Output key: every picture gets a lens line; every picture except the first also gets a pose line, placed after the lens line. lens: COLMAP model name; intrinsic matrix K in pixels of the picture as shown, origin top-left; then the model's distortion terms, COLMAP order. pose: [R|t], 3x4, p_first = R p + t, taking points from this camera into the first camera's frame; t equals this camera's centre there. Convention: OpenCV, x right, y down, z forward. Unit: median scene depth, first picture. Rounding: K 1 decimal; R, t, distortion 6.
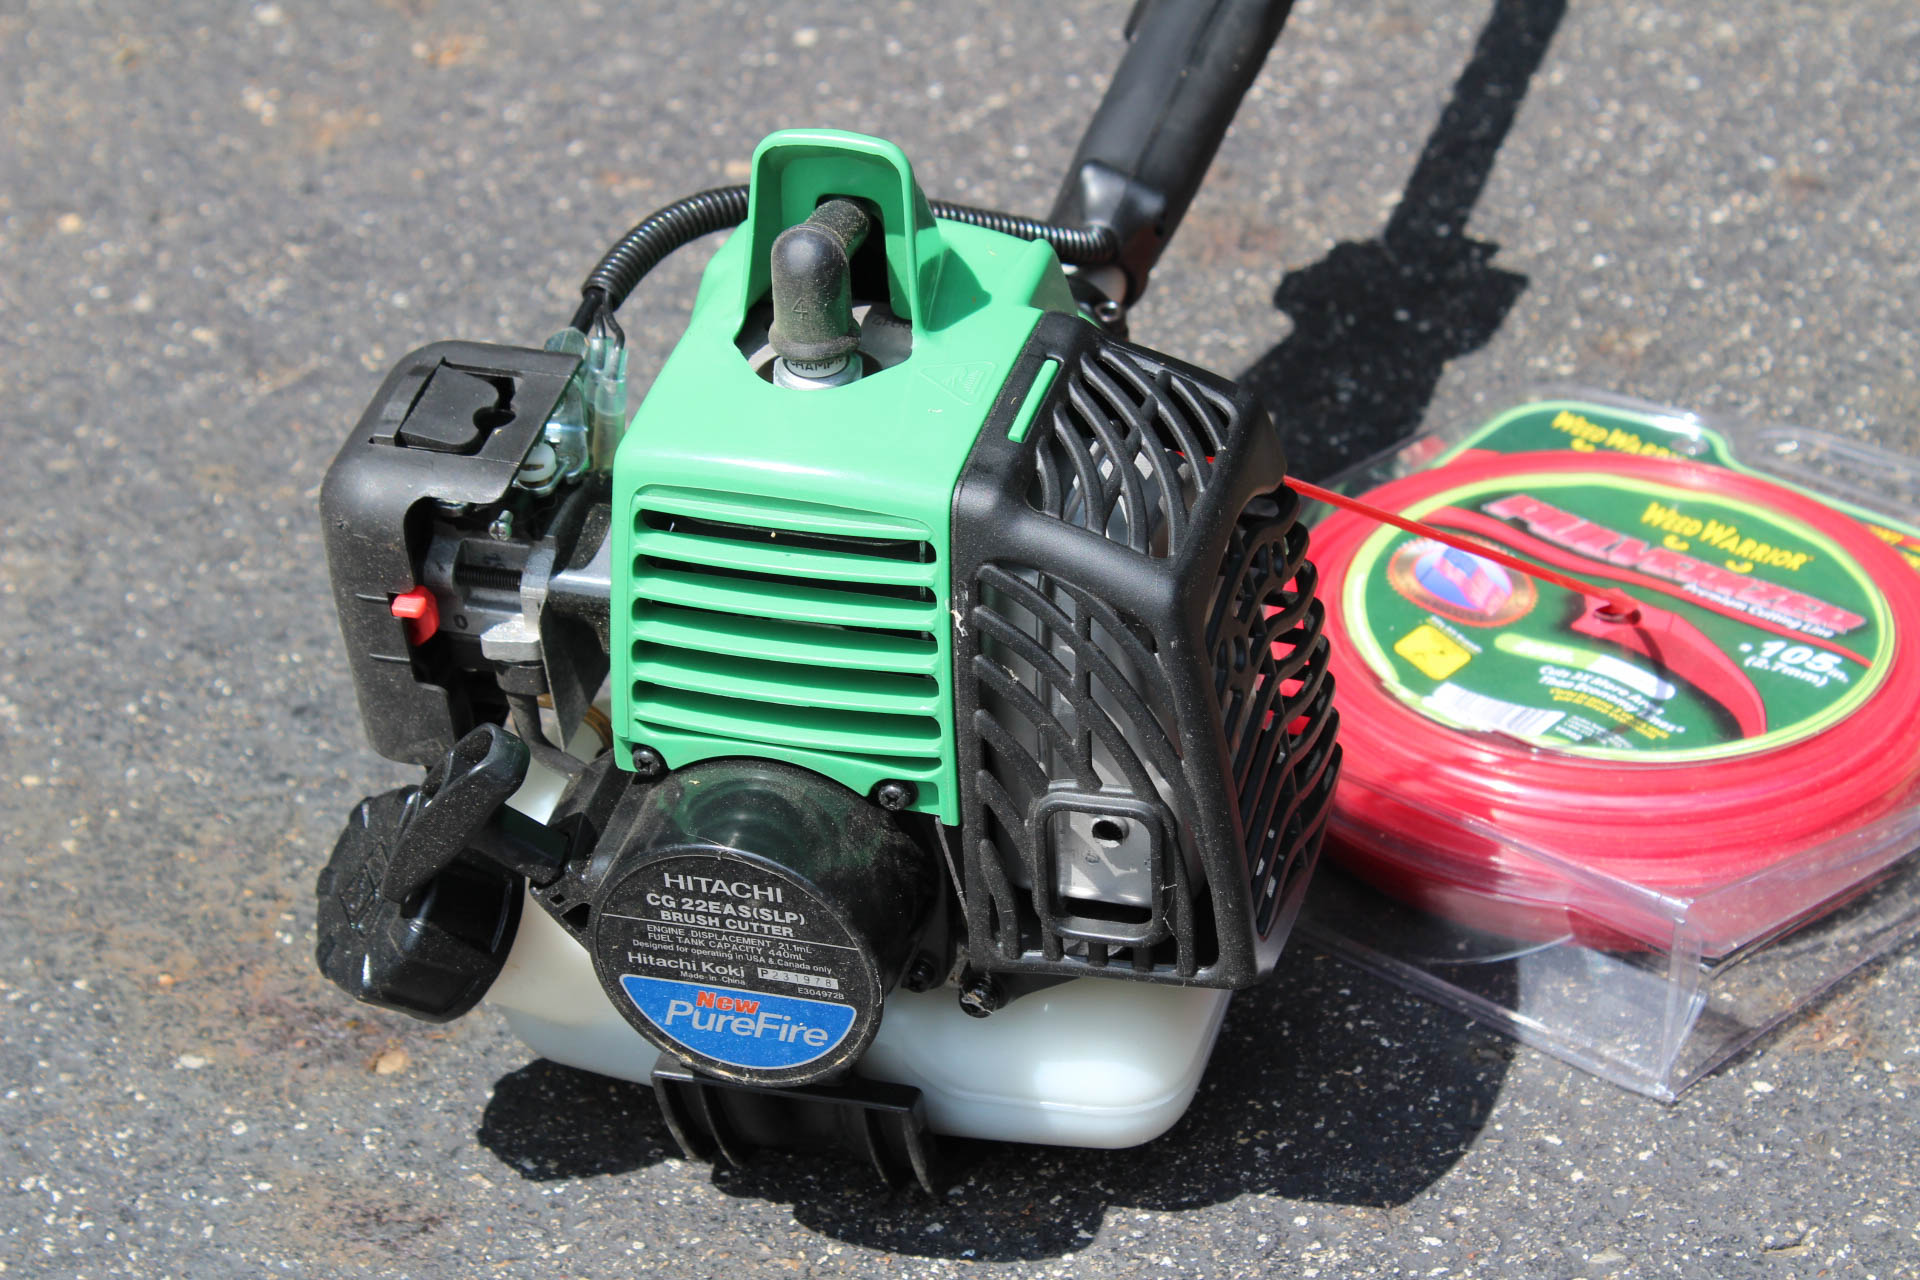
lens RADIAL K [[4663.0, 0, 918.7], [0, 4663.0, 653.2], [0, 0, 1]] dist [0.080433, 0.000000]
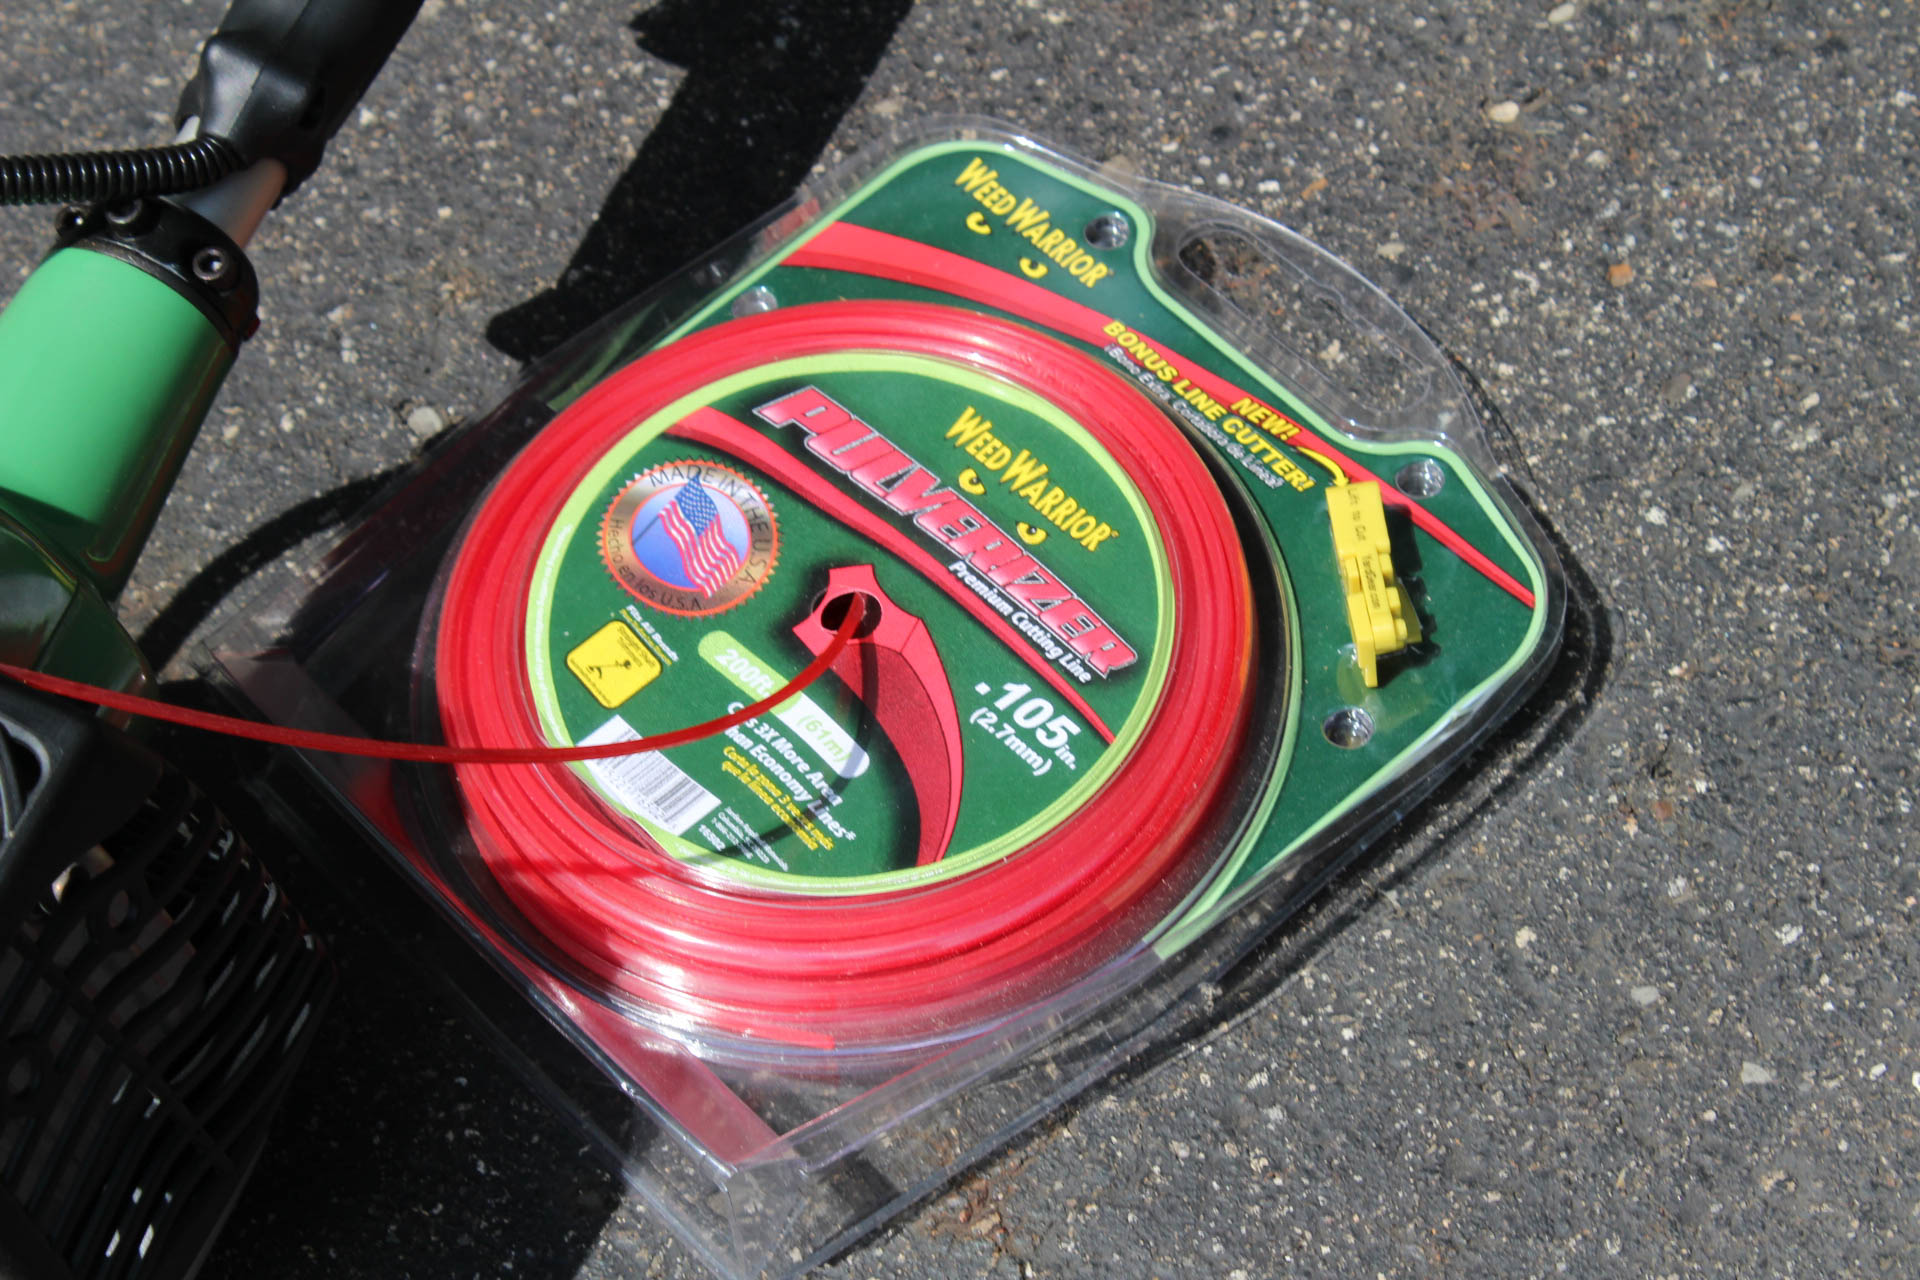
lens RADIAL K [[4663.0, 0, 947.3], [0, 4663.0, 638.6], [0, 0, 1]] dist [0.080433, 0.000000]
pose [[0.986763, 0.081398, -0.140263, 0.298367], [-0.016821, 0.911618, 0.410694, -0.364352], [0.161296, -0.402899, 0.900920, 0.266752]]
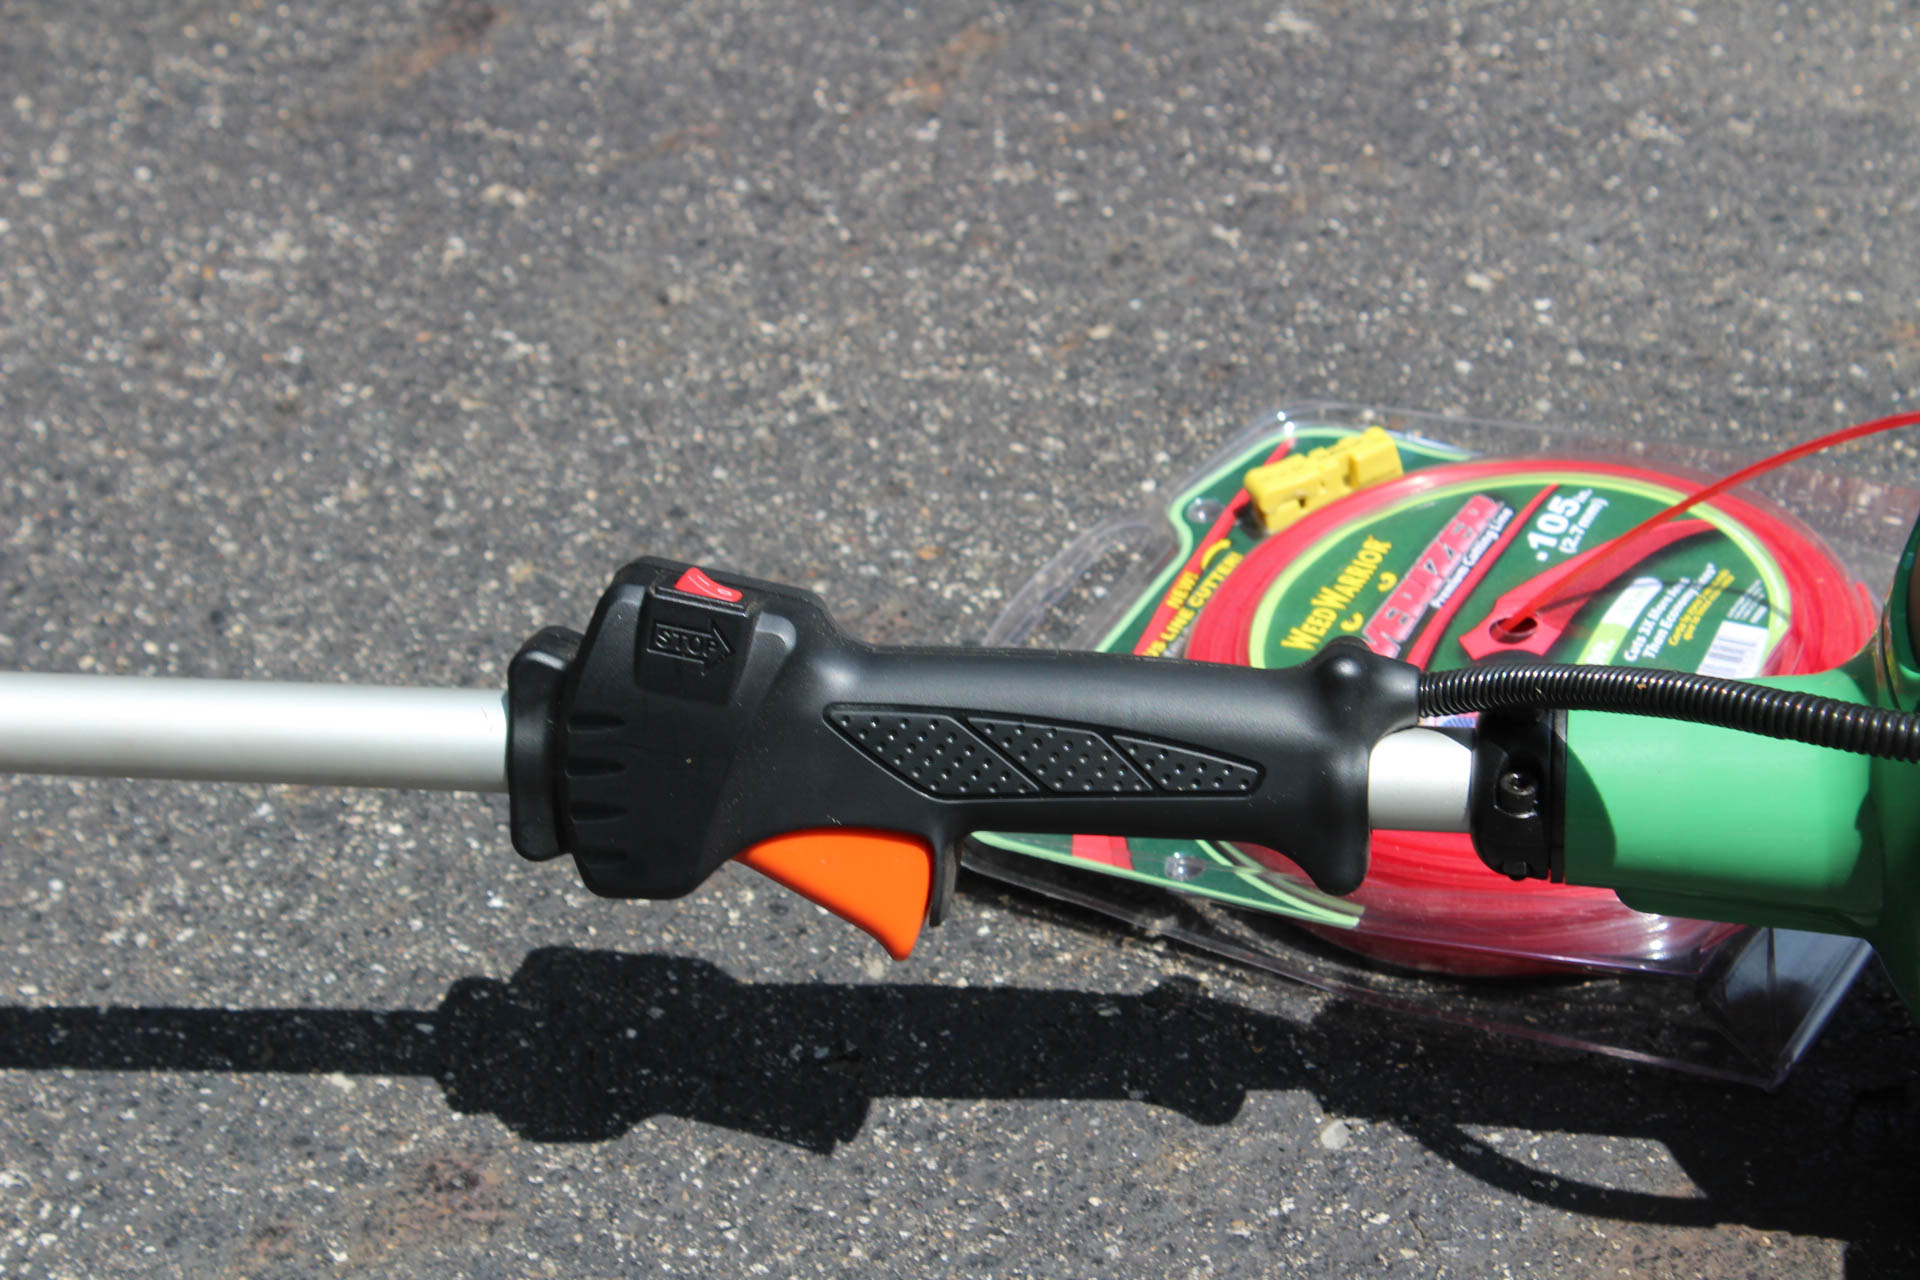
lens RADIAL K [[4663.0, 0, 976.4], [0, 4663.0, 655.5], [0, 0, 1]] dist [0.080433, 0.000000]
pose [[-0.151119, -0.520173, 0.840585, -0.717595], [0.642026, 0.594937, 0.483583, -0.595468], [-0.751642, 0.612756, 0.244058, 0.890739]]
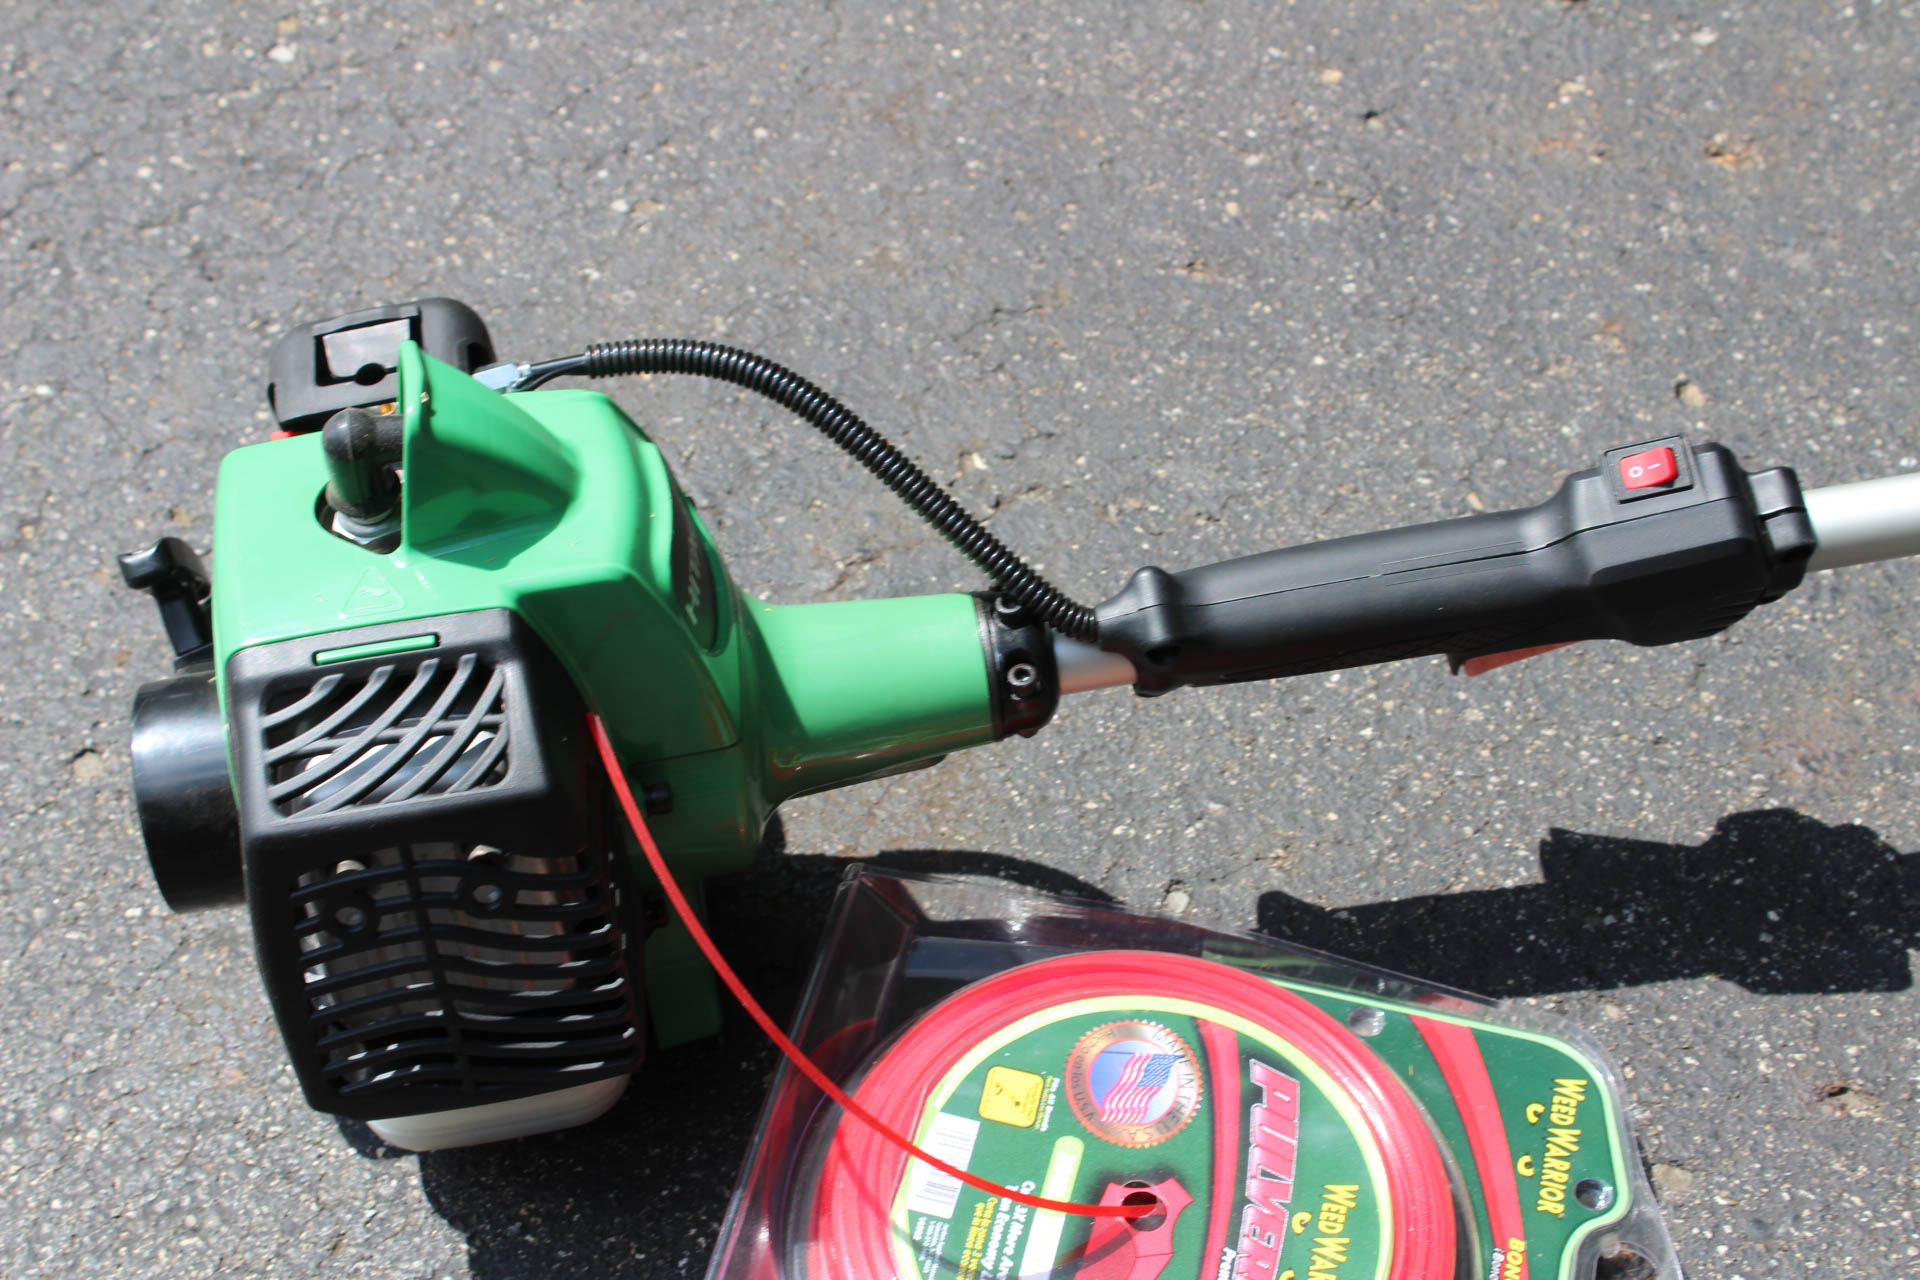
lens RADIAL K [[3248.6, 0, 923.3], [0, 3248.6, 601.2], [0, 0, 1]] dist [0.001645, 0.000000]
pose [[0.424755, 0.688506, -0.587829, 0.495835], [-0.495161, 0.720267, 0.485831, -0.471033], [0.757891, 0.084711, 0.646858, 0.491545]]
